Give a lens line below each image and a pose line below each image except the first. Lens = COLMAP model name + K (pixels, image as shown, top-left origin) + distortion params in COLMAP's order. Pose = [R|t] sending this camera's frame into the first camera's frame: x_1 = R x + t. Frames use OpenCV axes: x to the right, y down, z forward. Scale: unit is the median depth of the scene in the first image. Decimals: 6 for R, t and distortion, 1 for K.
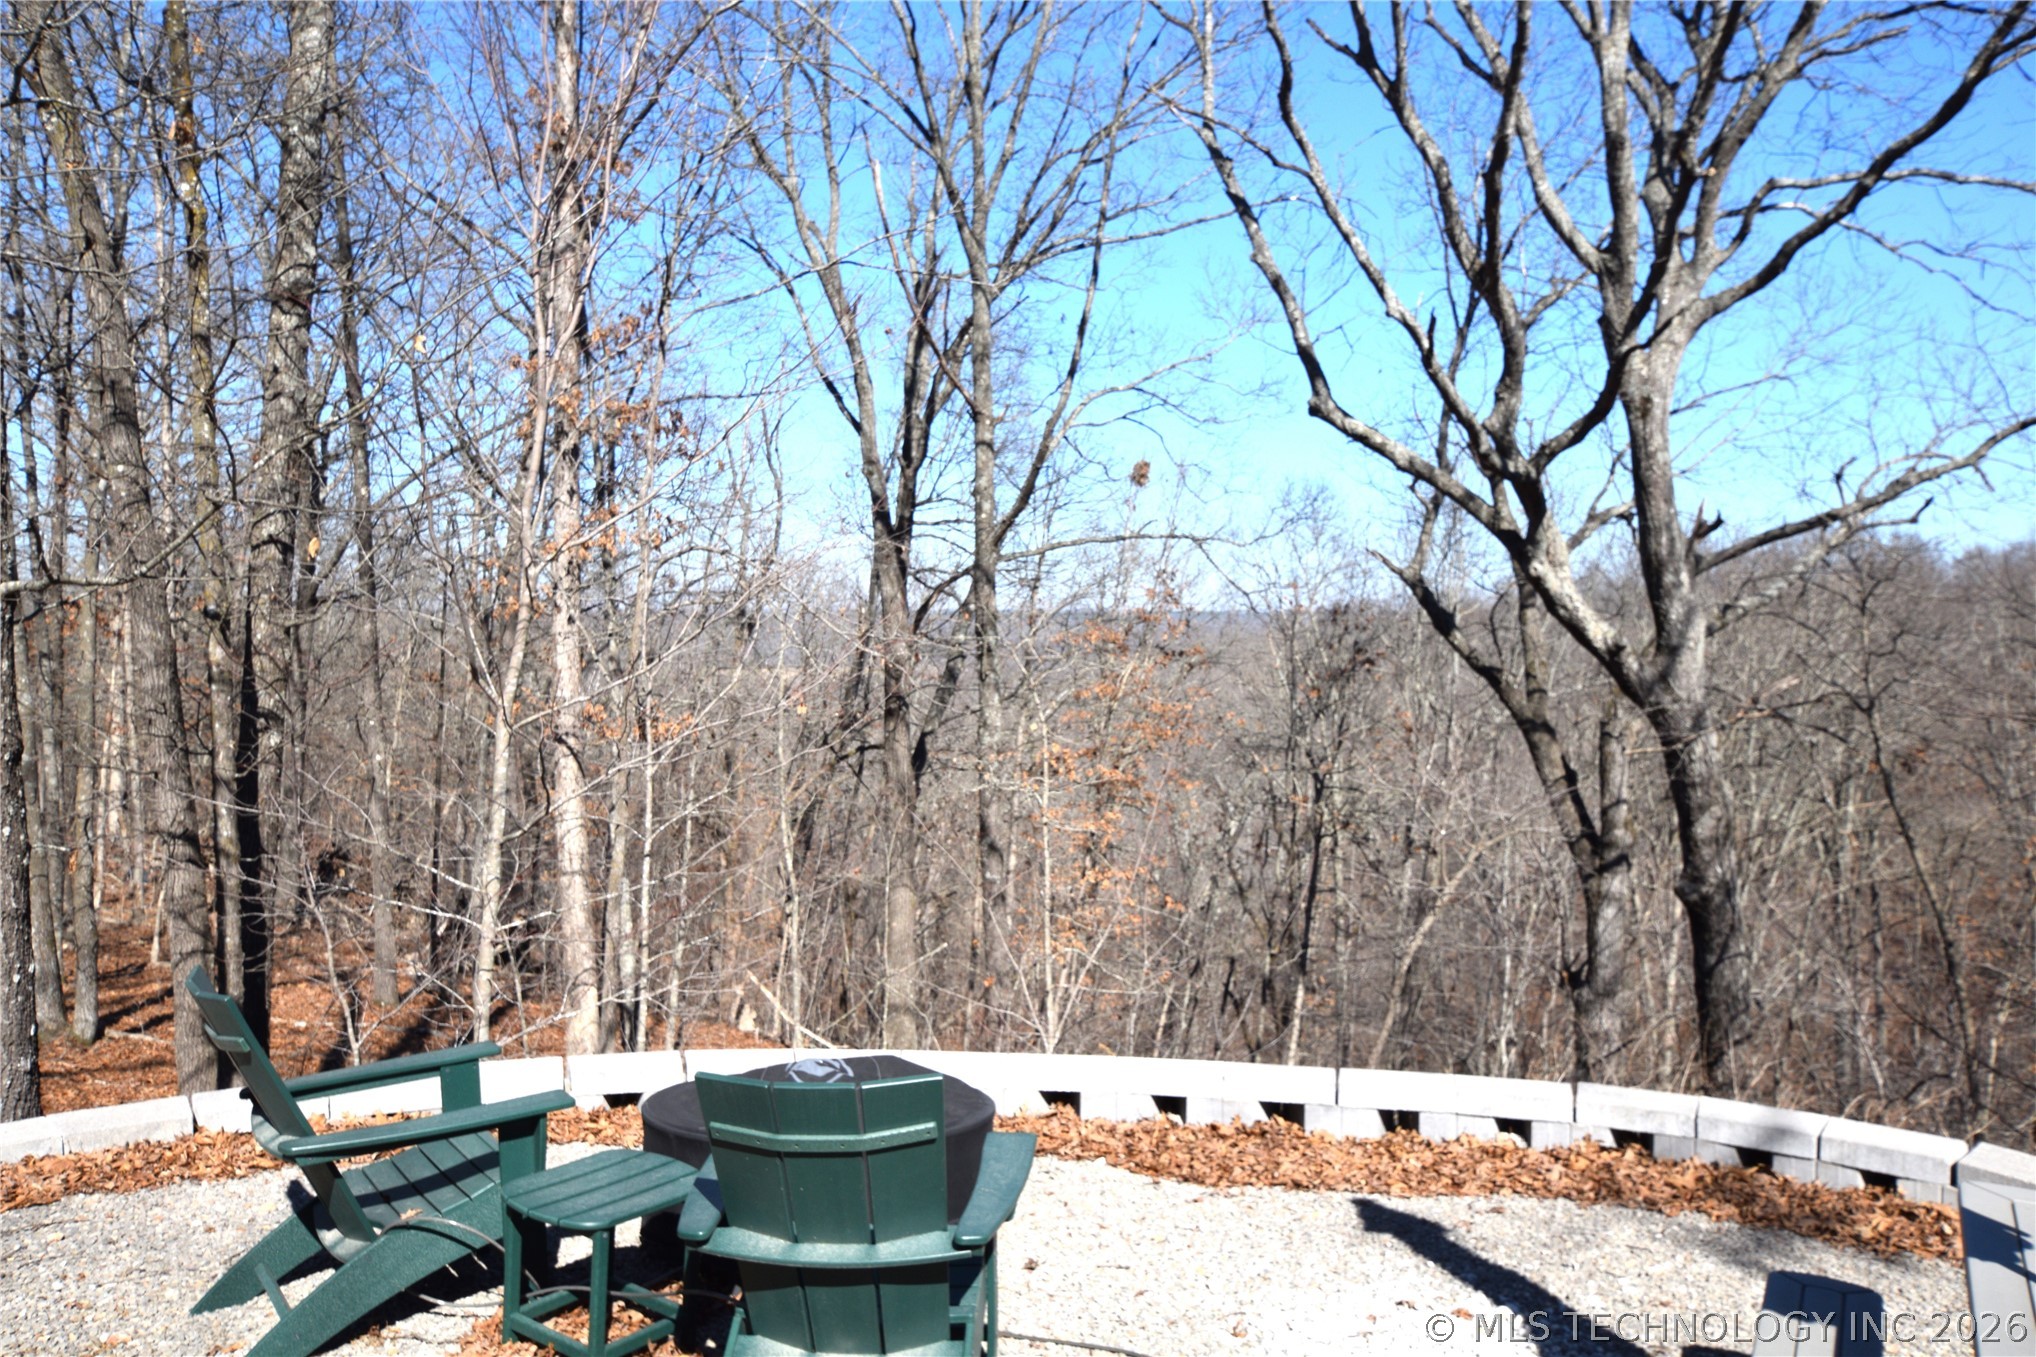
lens RADIAL K [[1660.0, 0, 1027.4], [0, 1660.0, 680.7], [0, 0, 1]] dist [-0.002283, 0.033121]
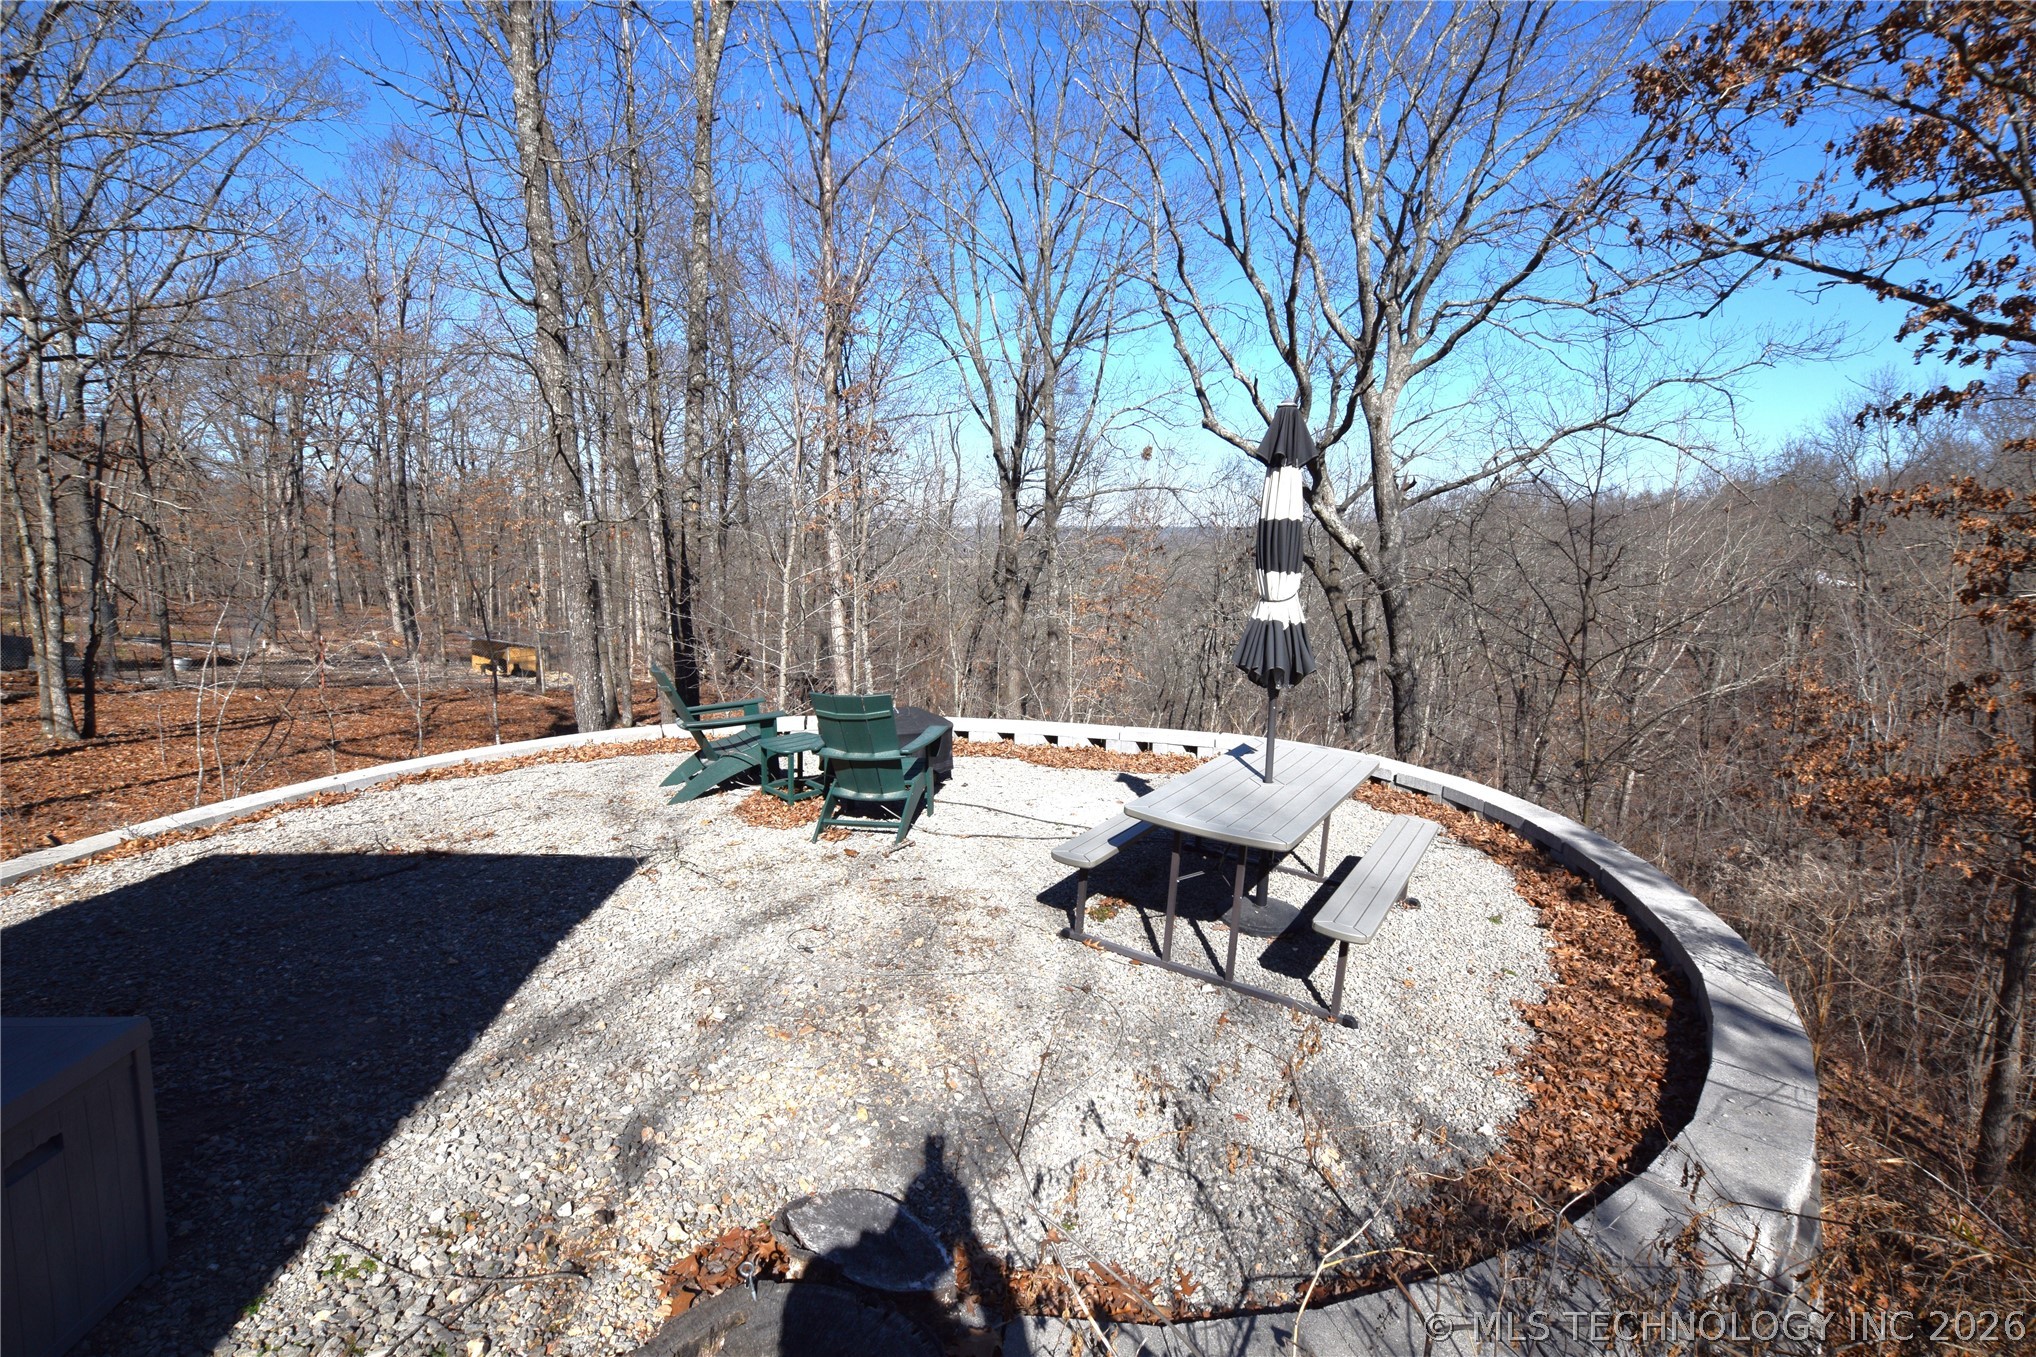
lens RADIAL K [[895.4, 0, 1027.5], [0, 895.4, 679.6], [0, 0, 1]] dist [-0.035952, 0.006773]
pose [[0.995861, 0.013541, -0.089879, 0.062699], [-0.002003, 0.991870, 0.127240, 0.002220], [0.090871, -0.126533, 0.987791, -0.101359]]
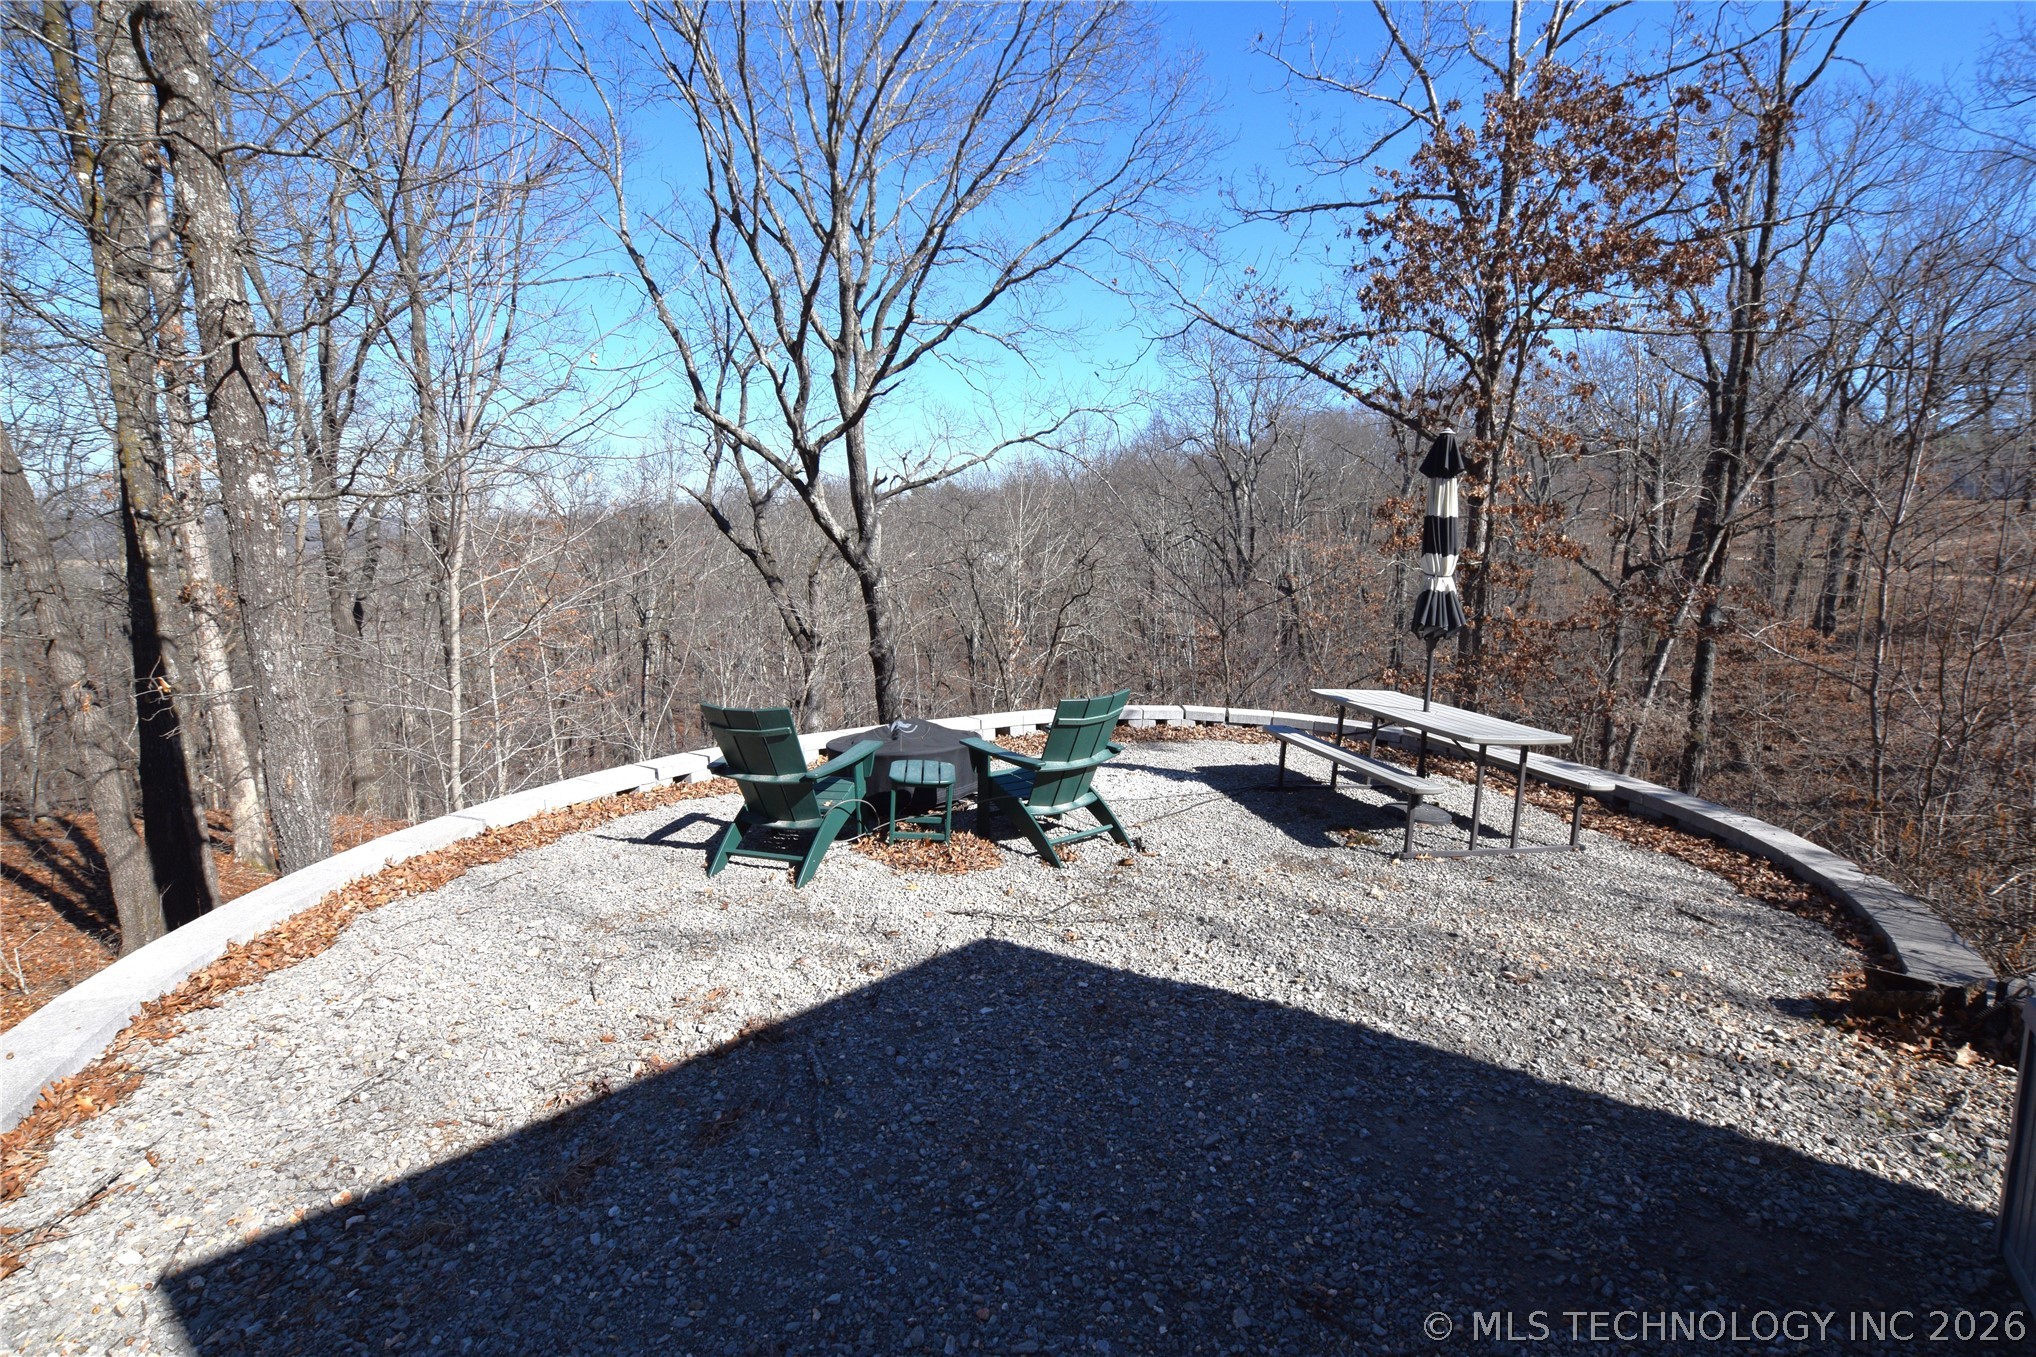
lens RADIAL K [[895.4, 0, 1031.4], [0, 895.4, 679.7], [0, 0, 1]] dist [-0.035952, 0.006773]
pose [[0.752479, -0.102417, 0.650605, -0.220626], [0.013504, 0.990027, 0.140229, 0.001291], [-0.658478, -0.096734, 0.746357, -0.004015]]
